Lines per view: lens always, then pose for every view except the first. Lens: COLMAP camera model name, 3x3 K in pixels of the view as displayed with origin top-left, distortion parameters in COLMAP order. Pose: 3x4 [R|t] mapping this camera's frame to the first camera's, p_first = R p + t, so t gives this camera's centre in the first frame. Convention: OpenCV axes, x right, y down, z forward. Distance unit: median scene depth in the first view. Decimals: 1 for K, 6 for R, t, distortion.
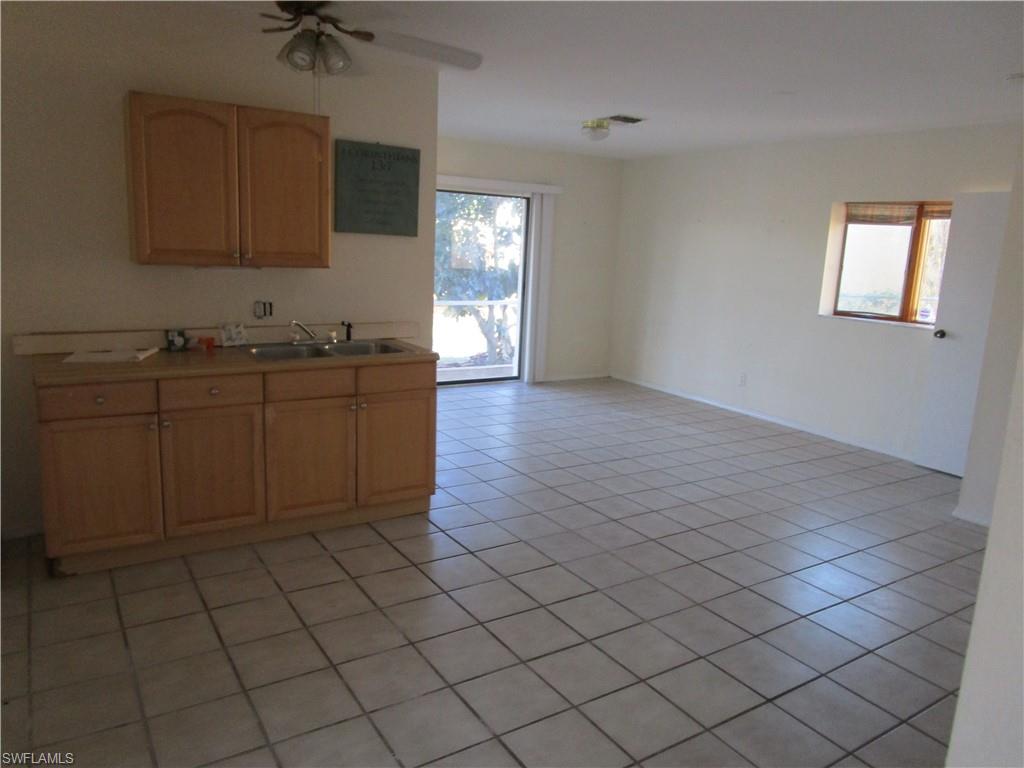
lens RADIAL K [[739.1, 0, 512.0], [0, 739.1, 384.0], [0, 0, 1]] dist [-0.013606, 0.004813]
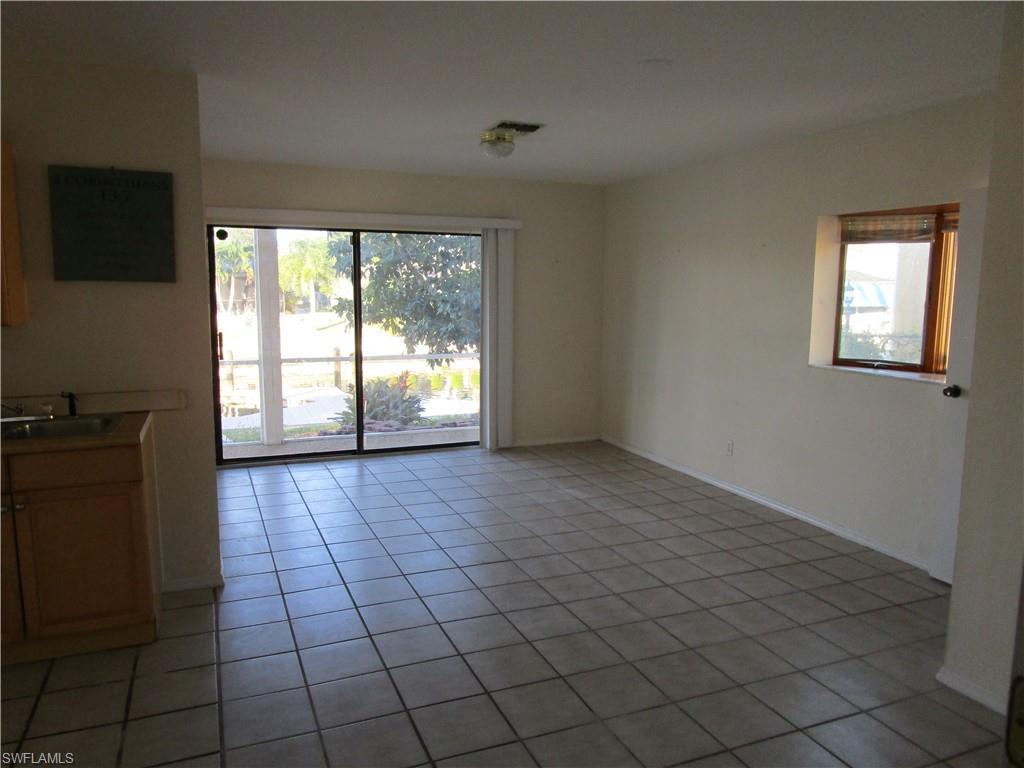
lens RADIAL K [[739.1, 0, 512.0], [0, 739.1, 384.0], [0, 0, 1]] dist [-0.013606, 0.004813]
pose [[0.983715, -0.014989, -0.179109, 0.264381], [0.003393, 0.997888, -0.064872, -0.027906], [0.179703, 0.063208, 0.981688, 0.216448]]
